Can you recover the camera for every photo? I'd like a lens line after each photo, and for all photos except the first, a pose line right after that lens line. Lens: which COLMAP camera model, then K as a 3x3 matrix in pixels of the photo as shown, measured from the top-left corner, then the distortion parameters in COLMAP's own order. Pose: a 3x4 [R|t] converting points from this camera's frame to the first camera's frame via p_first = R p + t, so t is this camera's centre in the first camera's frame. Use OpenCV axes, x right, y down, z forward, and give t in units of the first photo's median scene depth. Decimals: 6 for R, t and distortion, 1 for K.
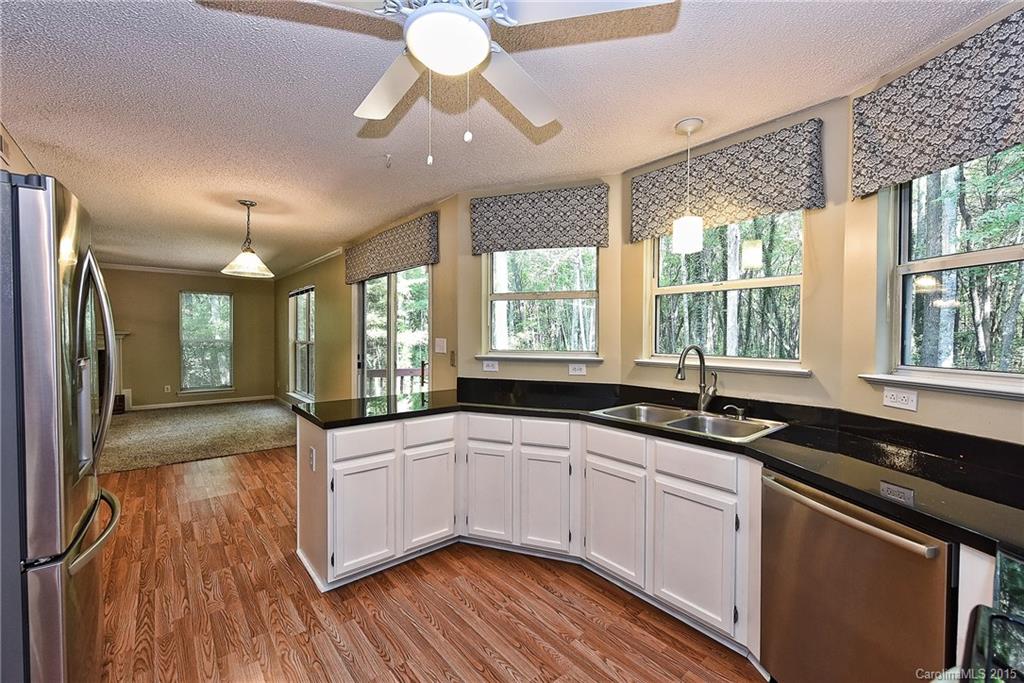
lens RADIAL K [[414.6, 0, 512.0], [0, 414.6, 341.5], [0, 0, 1]] dist [0.000213, -0.000052]
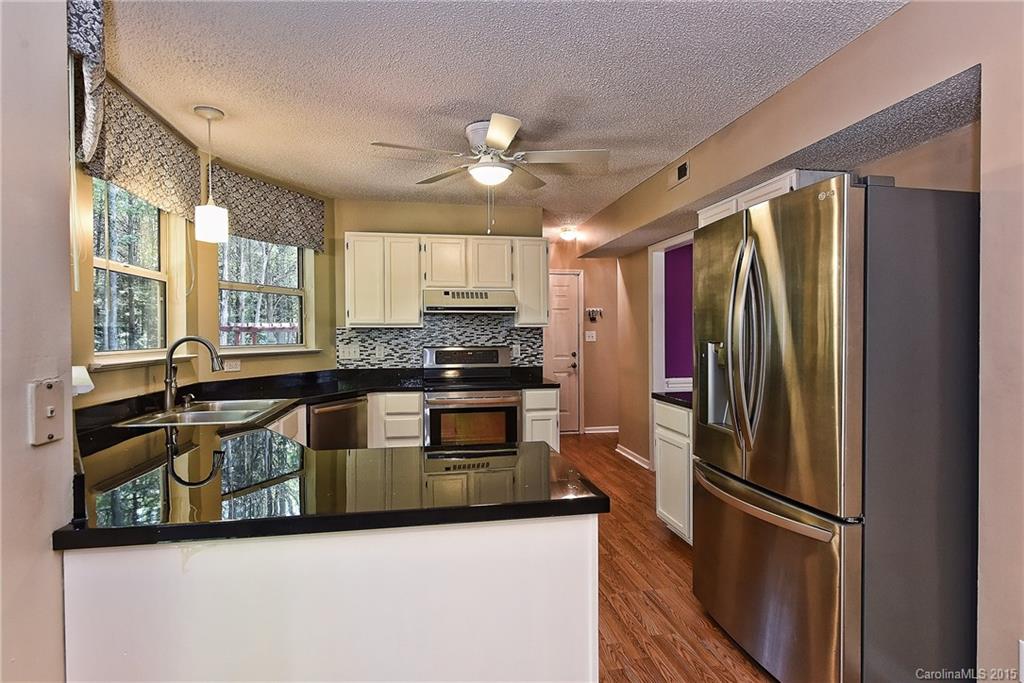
lens RADIAL K [[524.3, 0, 512.0], [0, 524.3, 341.5], [0, 0, 1]] dist [-0.000342, -0.000473]
pose [[-0.863627, -0.006445, 0.504091, -0.765212], [0.011767, 0.999388, 0.032937, -0.010106], [-0.503995, 0.034377, -0.863022, 1.604508]]
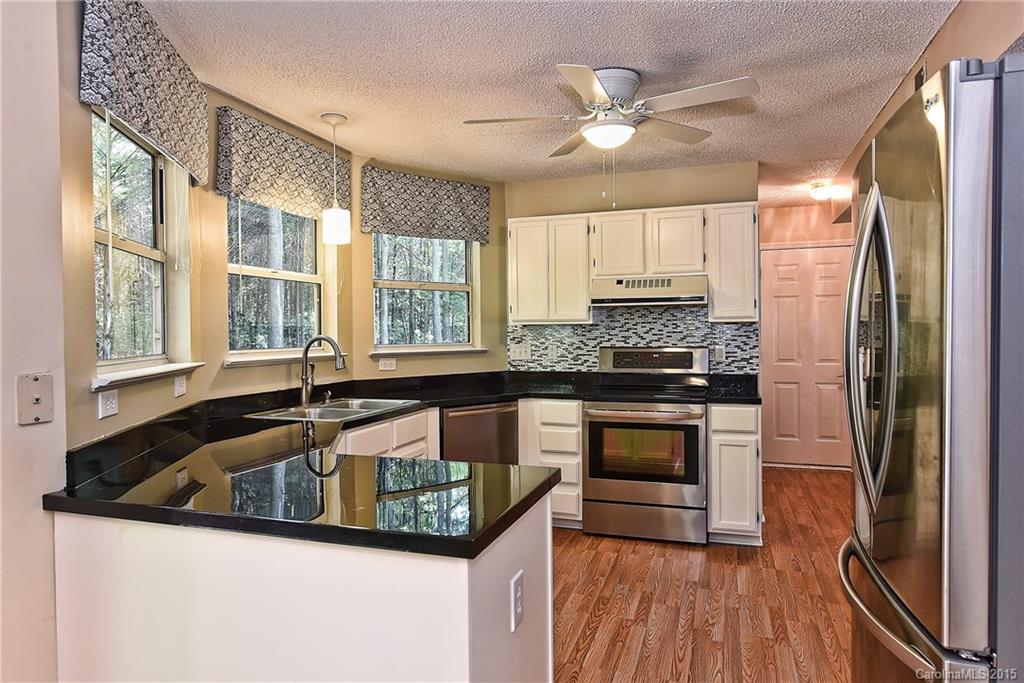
lens RADIAL K [[628.4, 0, 512.0], [0, 628.4, 341.5], [0, 0, 1]] dist [0.001035, 0.000618]
pose [[-0.512221, -0.011840, 0.858772, -1.039245], [0.024313, 0.999304, 0.028279, -0.008944], [-0.858509, 0.035364, -0.511577, 1.327293]]
